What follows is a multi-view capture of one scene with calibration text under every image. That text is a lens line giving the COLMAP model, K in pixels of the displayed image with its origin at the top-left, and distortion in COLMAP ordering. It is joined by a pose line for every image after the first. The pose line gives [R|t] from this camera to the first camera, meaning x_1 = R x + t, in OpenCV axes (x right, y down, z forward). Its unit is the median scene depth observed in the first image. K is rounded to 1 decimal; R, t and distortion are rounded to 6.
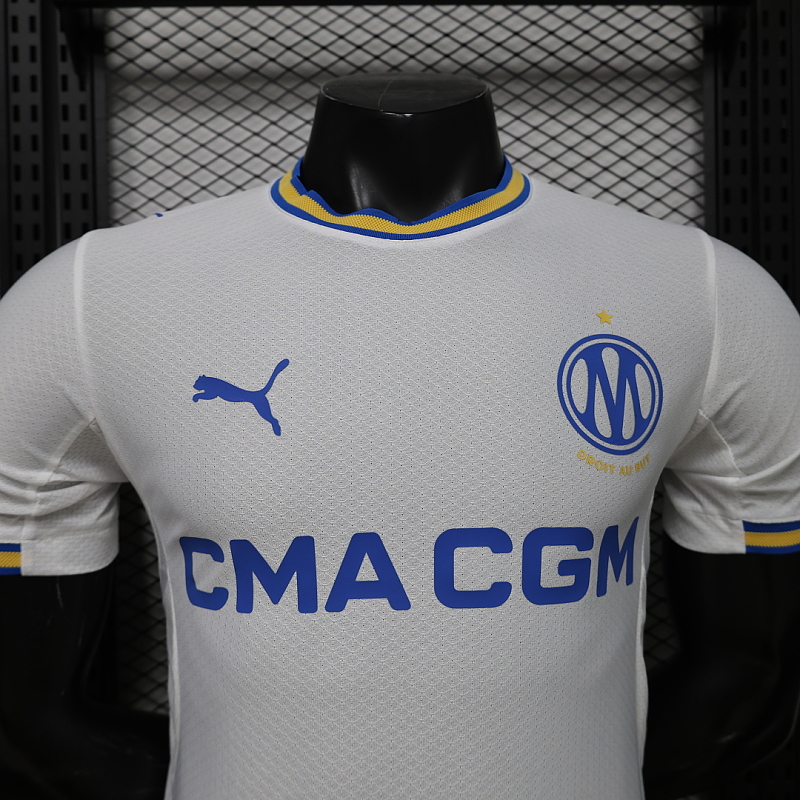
lens RADIAL K [[841.2, 0, 391.0], [0, 841.2, 400.1], [0, 0, 1]] dist [-0.004956, 0.005783]
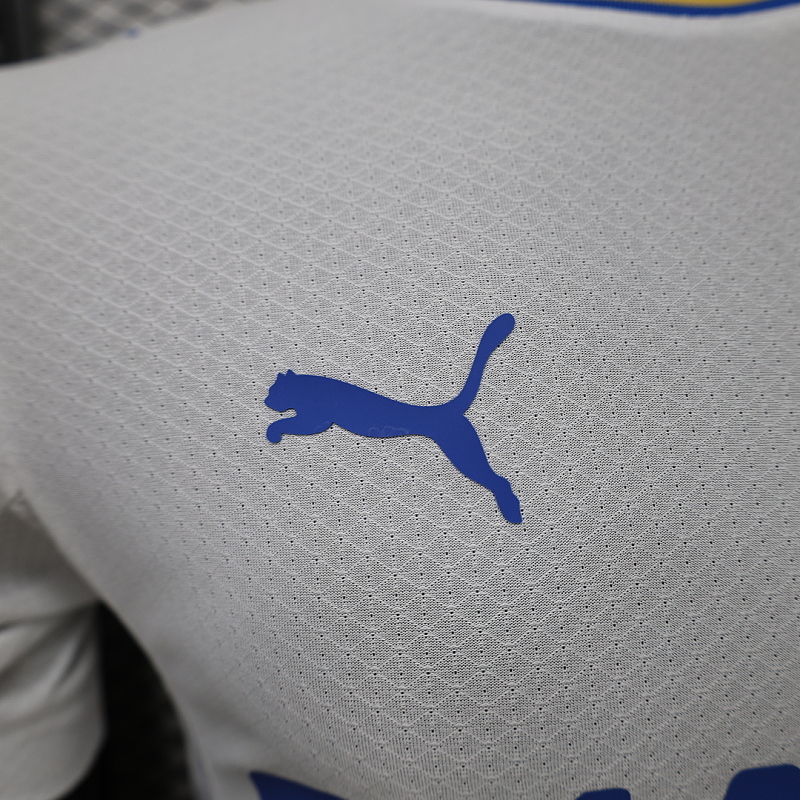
lens RADIAL K [[841.2, 0, 391.0], [0, 841.2, 400.1], [0, 0, 1]] dist [-0.004956, 0.005783]
pose [[0.997325, -0.068177, 0.026347, -0.181148], [0.067025, 0.996851, 0.042365, -0.028507], [-0.029152, -0.040486, 0.998755, 0.594872]]
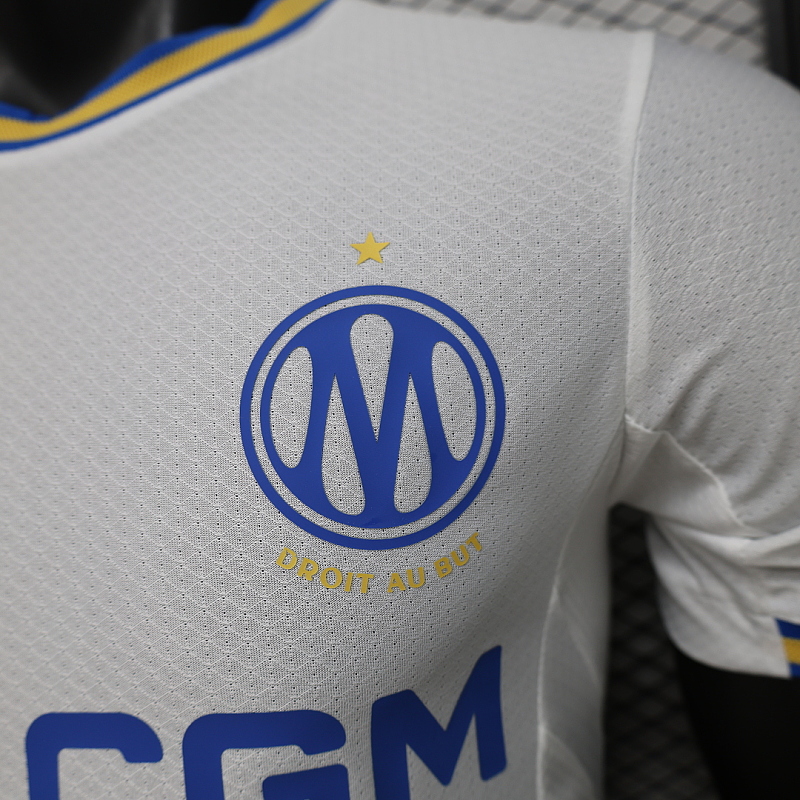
lens RADIAL K [[841.2, 0, 391.0], [0, 841.2, 400.1], [0, 0, 1]] dist [-0.004956, 0.005783]
pose [[0.958291, -0.075077, -0.275757, 0.395895], [0.101281, 0.991470, 0.082028, -0.052381], [0.267246, -0.106536, 0.957721, 0.547707]]
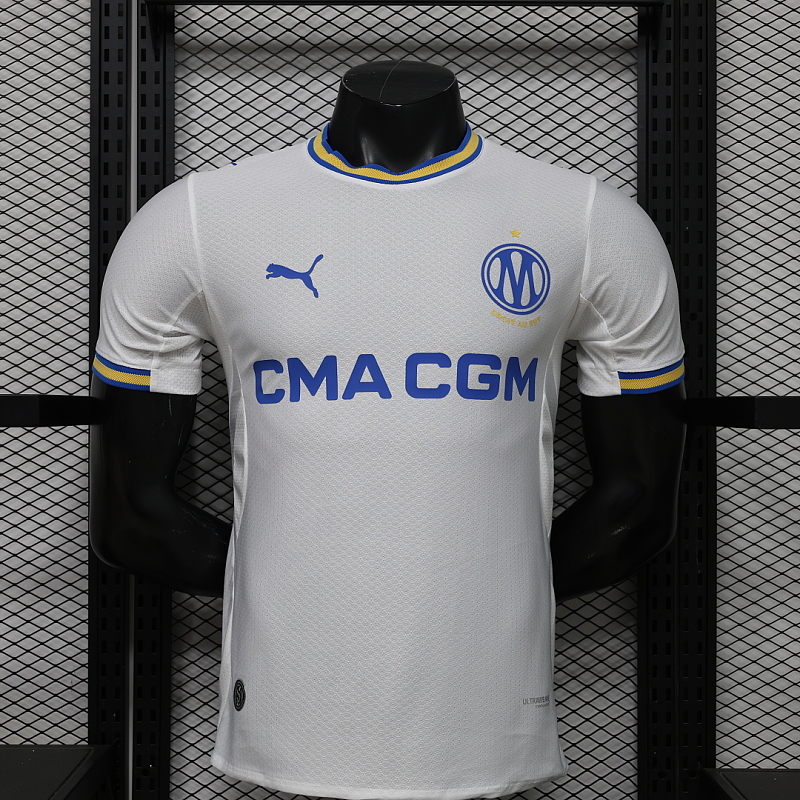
lens RADIAL K [[1572.0, 0, 399.9], [0, 1572.0, 376.6], [0, 0, 1]] dist [0.059983, 0.143039]
pose [[0.999660, 0.015427, -0.021010, 0.100040], [-0.016212, 0.999158, -0.037699, 0.301892], [0.020411, 0.038027, 0.999068, -2.072943]]
